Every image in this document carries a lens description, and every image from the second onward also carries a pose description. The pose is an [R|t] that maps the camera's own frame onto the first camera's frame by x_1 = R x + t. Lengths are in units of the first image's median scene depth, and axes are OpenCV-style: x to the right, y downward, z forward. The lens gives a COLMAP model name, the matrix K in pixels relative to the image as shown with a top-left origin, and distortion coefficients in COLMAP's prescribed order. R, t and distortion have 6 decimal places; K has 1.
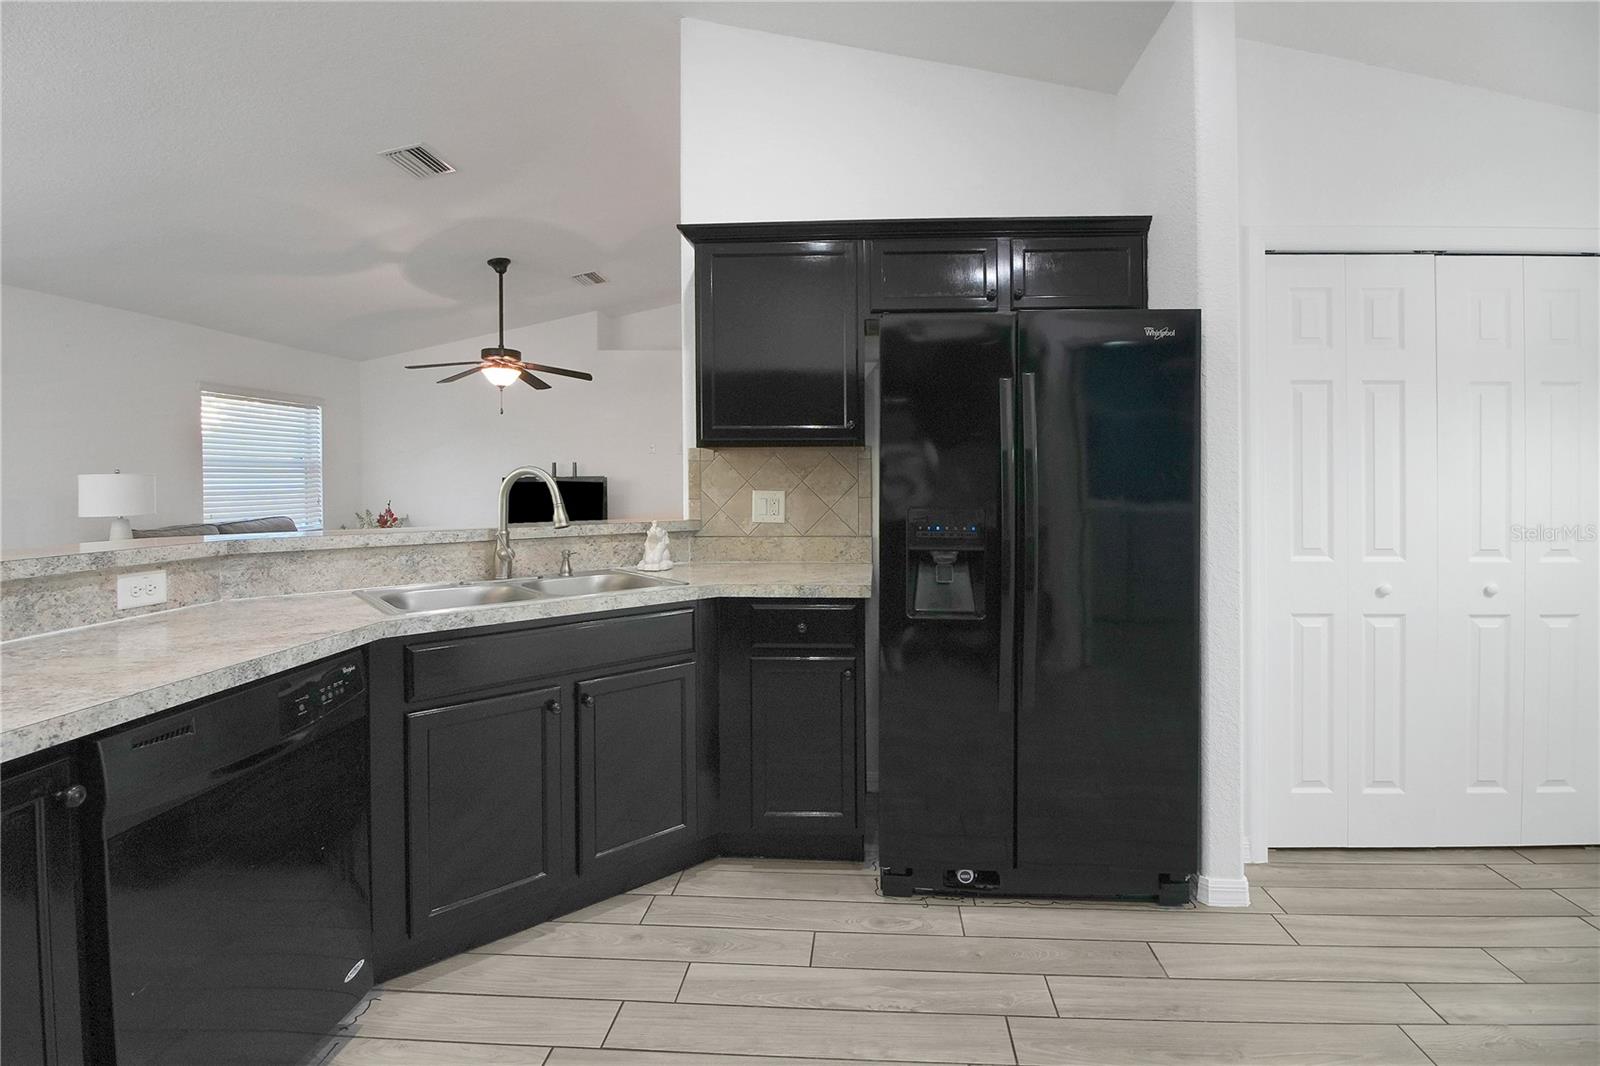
lens RADIAL K [[753.5, 0, 843.8], [0, 753.5, 480.8], [0, 0, 1]] dist [-0.014207, -0.000645]
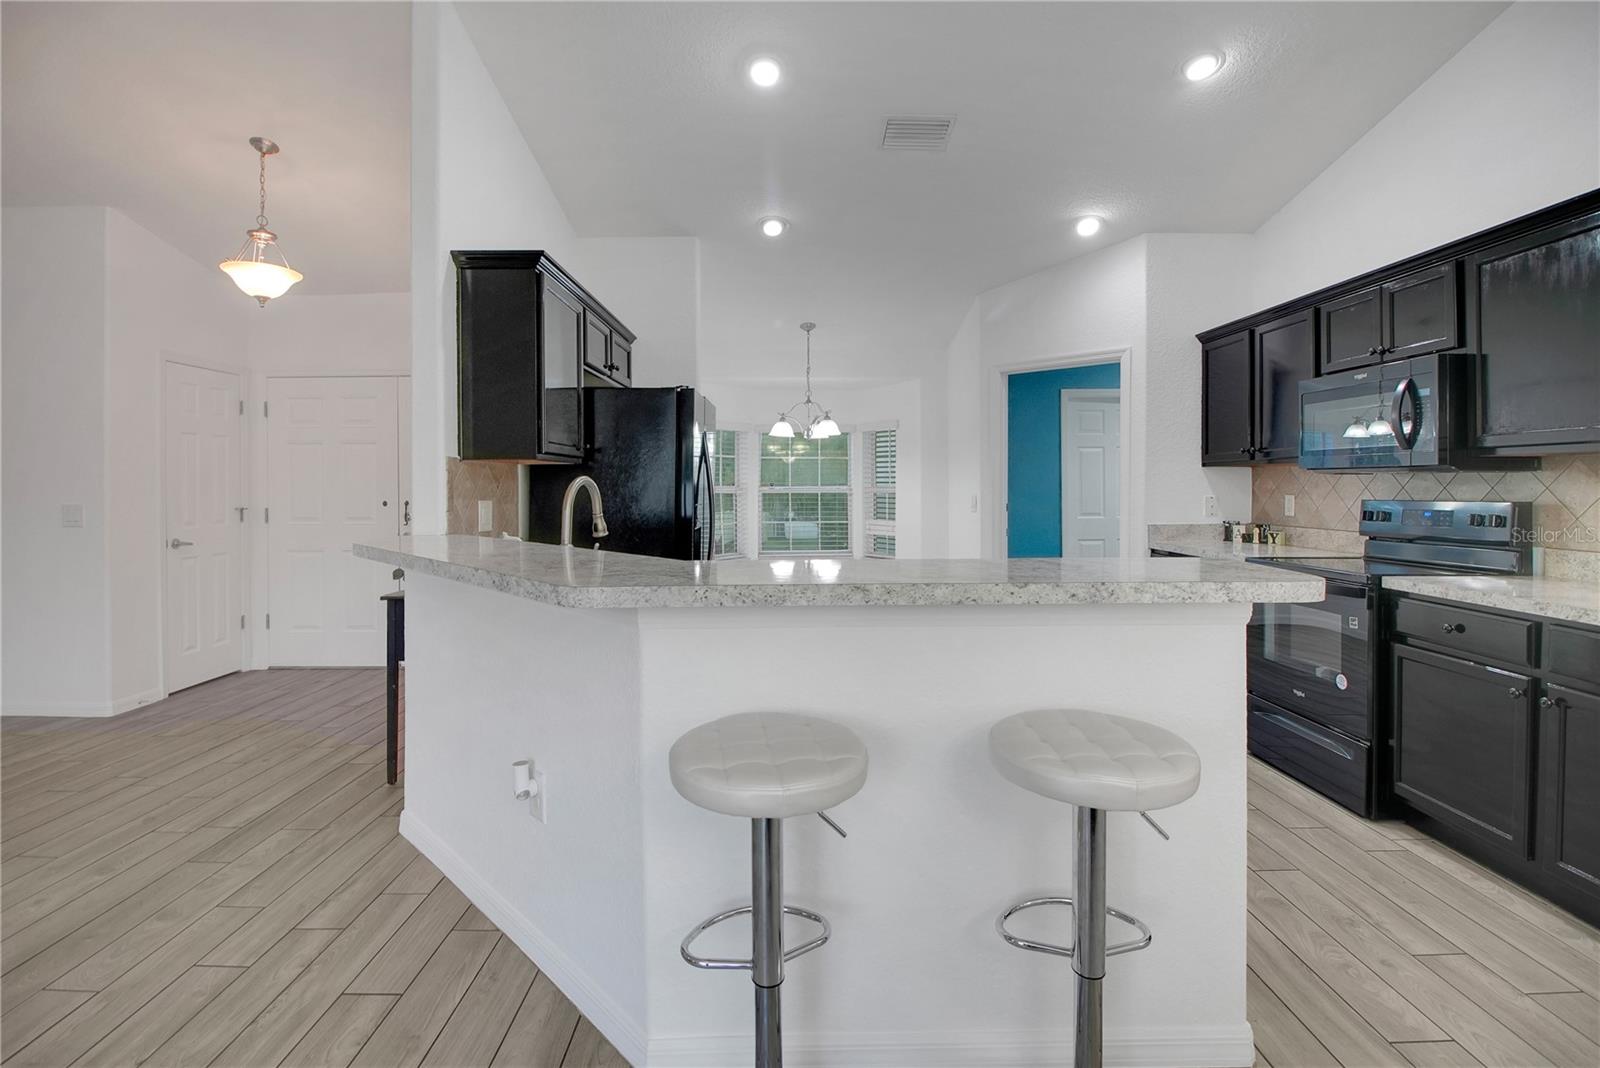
lens RADIAL K [[745.9, 0, 782.7], [0, 745.9, 488.1], [0, 0, 1]] dist [-0.007226, -0.000633]
pose [[-0.043763, -0.003427, 0.999036, -1.150301], [0.008672, 0.999955, 0.003810, -0.004959], [-0.999004, 0.008830, -0.043731, 0.630034]]
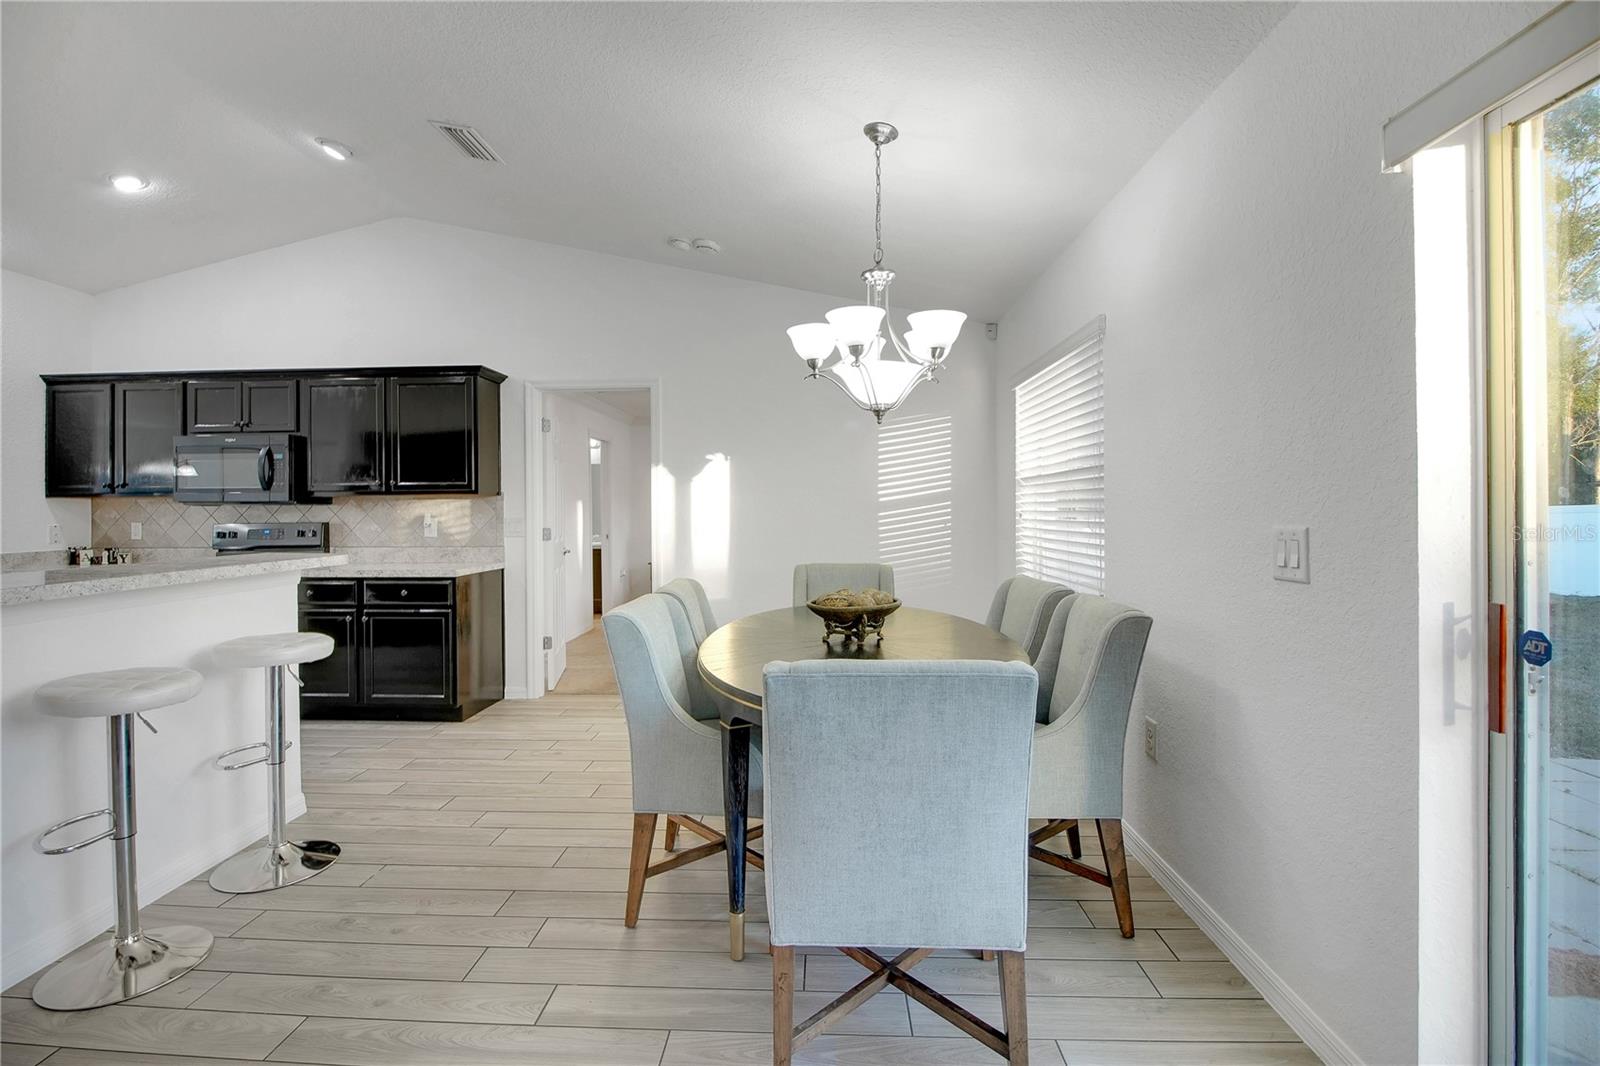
lens RADIAL K [[726.5, 0, 786.8], [0, 726.5, 511.1], [0, 0, 1]] dist [-0.000350, -0.009544]
pose [[-0.999952, 0.008557, 0.004753, -1.300798], [0.008587, 0.999943, 0.006325, -0.002364], [-0.004698, 0.006365, -0.999969, 1.259100]]
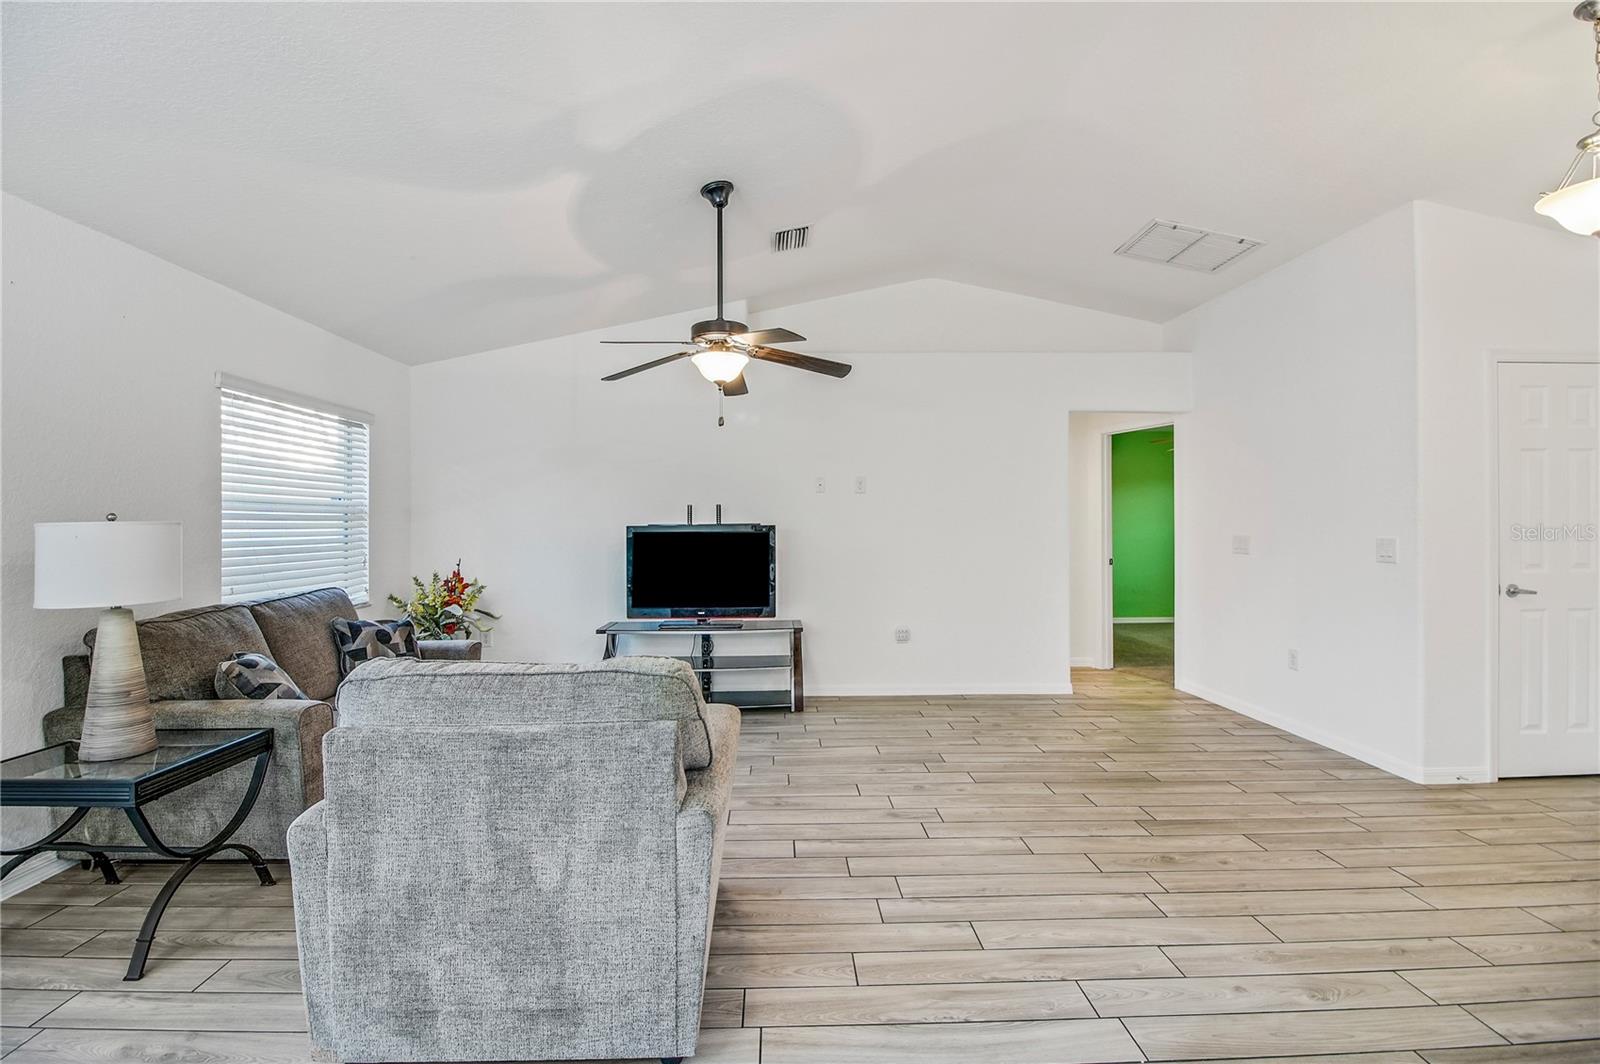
lens RADIAL K [[714.7, 0, 785.0], [0, 714.7, 518.4], [0, 0, 1]] dist [-0.001125, -0.011086]
pose [[0.998185, -0.004512, 0.060048, -0.823422], [0.005276, 0.999907, -0.012574, -0.004616], [-0.059986, 0.012868, 0.998116, 0.737587]]
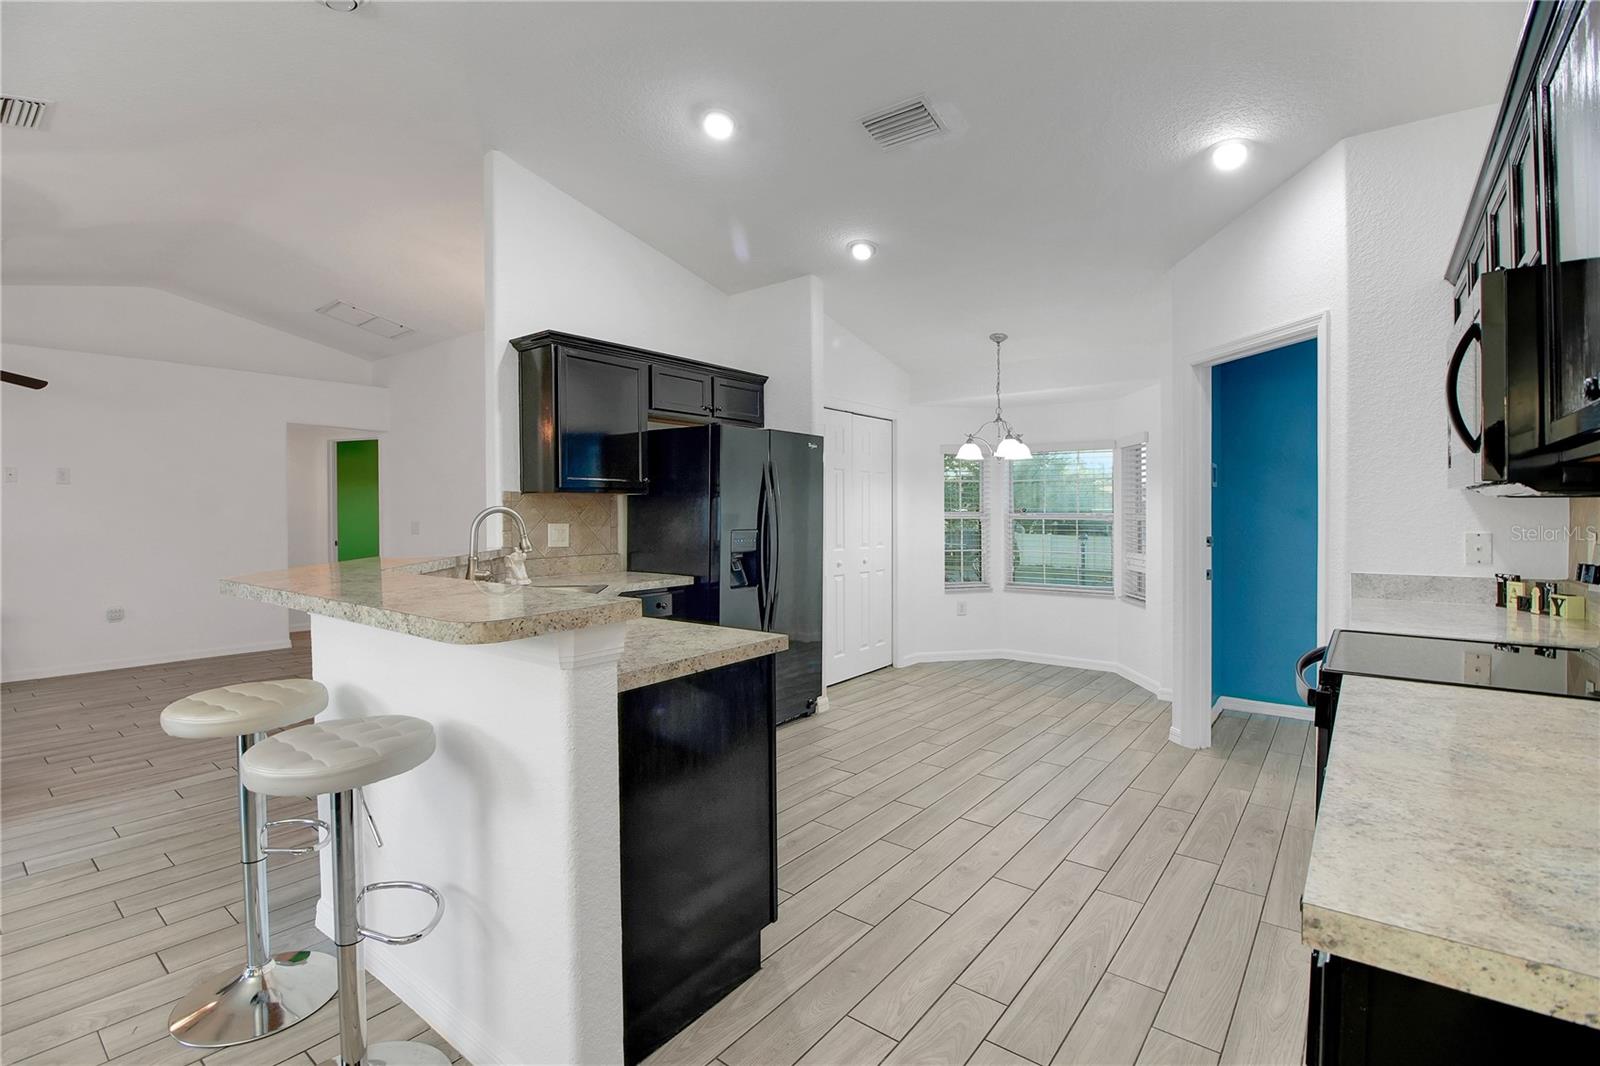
lens RADIAL K [[735.7, 0, 784.9], [0, 735.7, 521.5], [0, 0, 1]] dist [-0.002289, -0.013430]
pose [[0.591251, -0.012730, 0.806387, -0.936332], [0.004948, 0.999914, 0.012157, -0.004798], [-0.806472, -0.003198, 0.591263, -0.121538]]
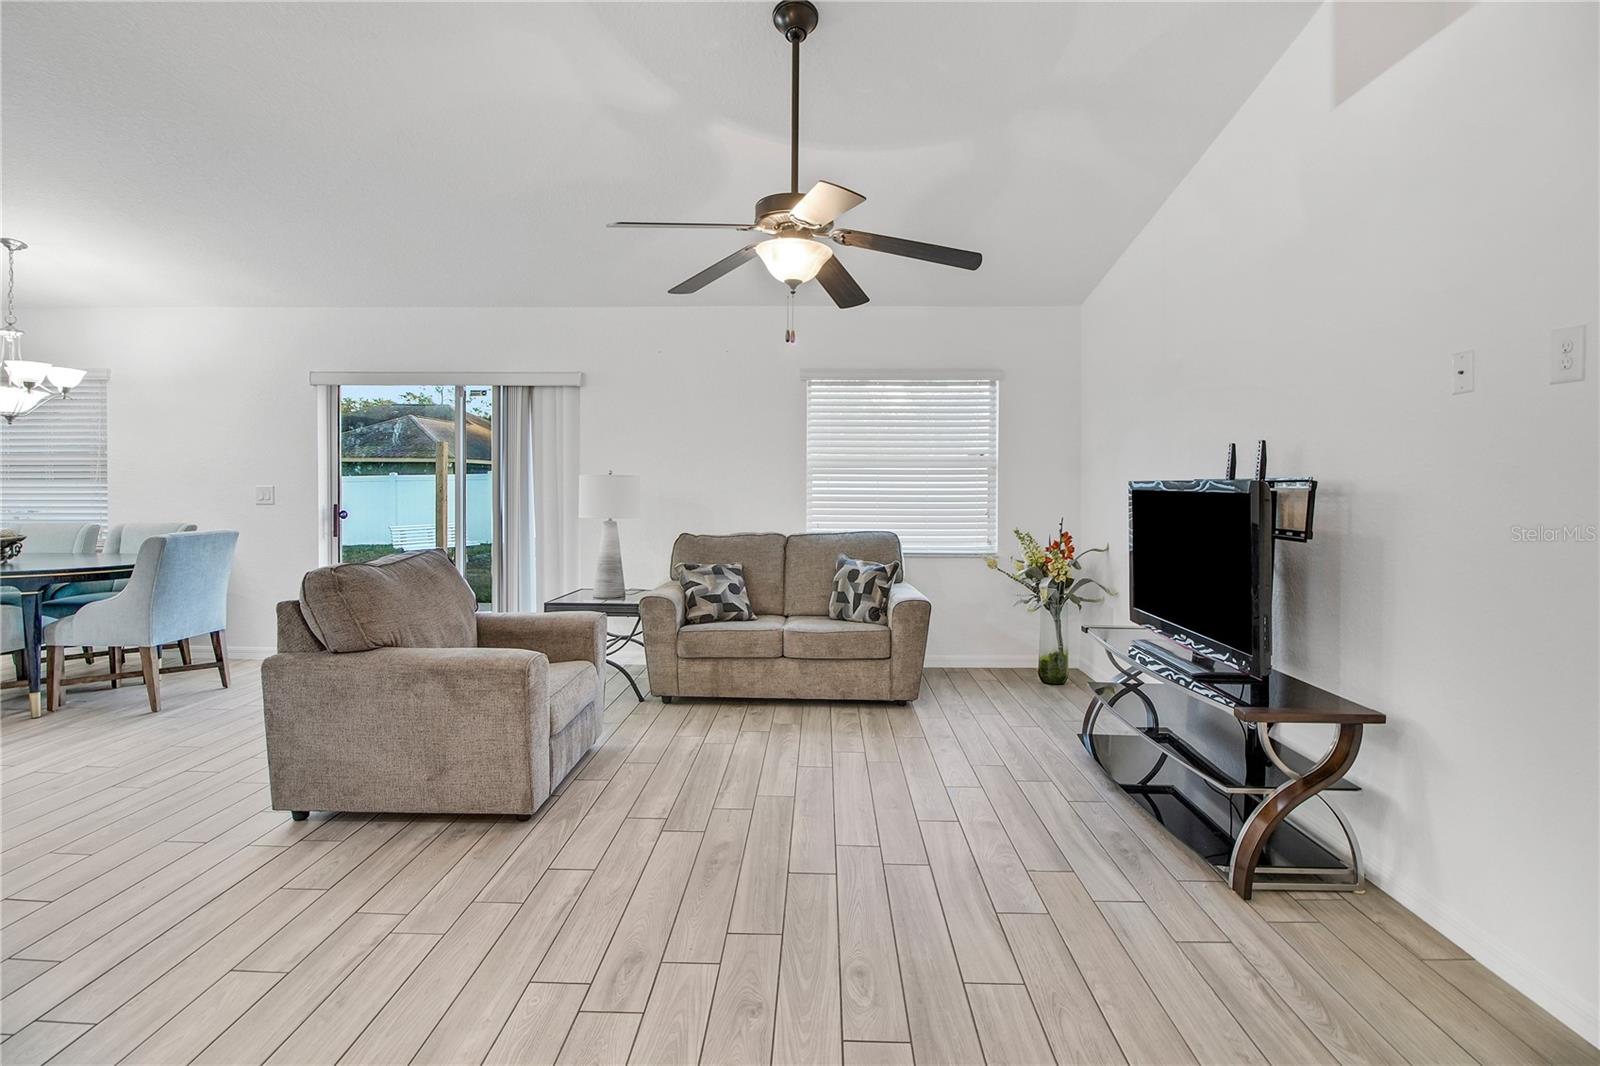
lens RADIAL K [[737.3, 0, 816.1], [0, 737.3, 500.0], [0, 0, 1]] dist [-0.000890, -0.015132]
pose [[0.043017, 0.024853, -0.998765, 0.009768], [-0.010295, 0.999649, 0.024431, -0.004772], [0.999021, 0.009231, 0.043258, 1.864113]]
